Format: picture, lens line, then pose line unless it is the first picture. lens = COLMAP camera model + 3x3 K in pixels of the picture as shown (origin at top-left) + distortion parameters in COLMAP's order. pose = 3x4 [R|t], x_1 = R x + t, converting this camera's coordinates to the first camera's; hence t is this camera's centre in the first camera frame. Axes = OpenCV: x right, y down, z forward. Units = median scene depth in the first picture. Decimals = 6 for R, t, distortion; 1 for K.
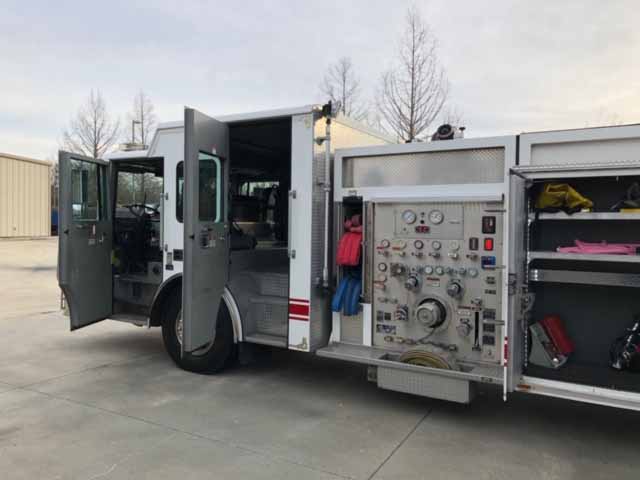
lens RADIAL K [[564.3, 0, 320.0], [0, 564.3, 240.0], [0, 0, 1]] dist [0.096925, -0.177960]
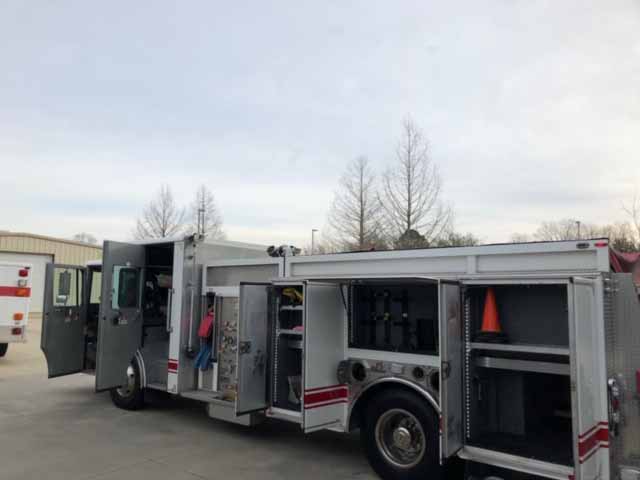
lens RADIAL K [[564.3, 0, 320.0], [0, 564.3, 240.0], [0, 0, 1]] dist [0.096925, -0.177960]
pose [[0.988371, -0.011797, -0.151604, 0.601868], [-0.007731, 0.991798, -0.127581, -0.023289], [0.151866, 0.127269, 0.980173, -0.513287]]
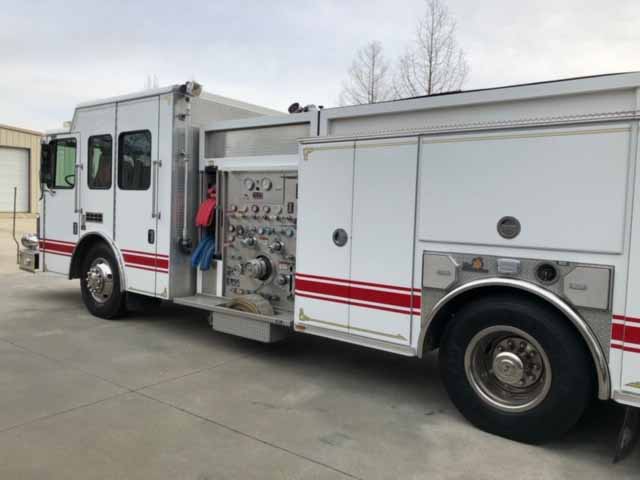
lens RADIAL K [[564.3, 0, 320.0], [0, 564.3, 240.0], [0, 0, 1]] dist [0.096925, -0.177960]
pose [[0.990316, 0.026891, -0.136200, 0.440174], [-0.023767, 0.999417, 0.024512, 0.038968], [0.136780, -0.021037, 0.990378, -0.109344]]
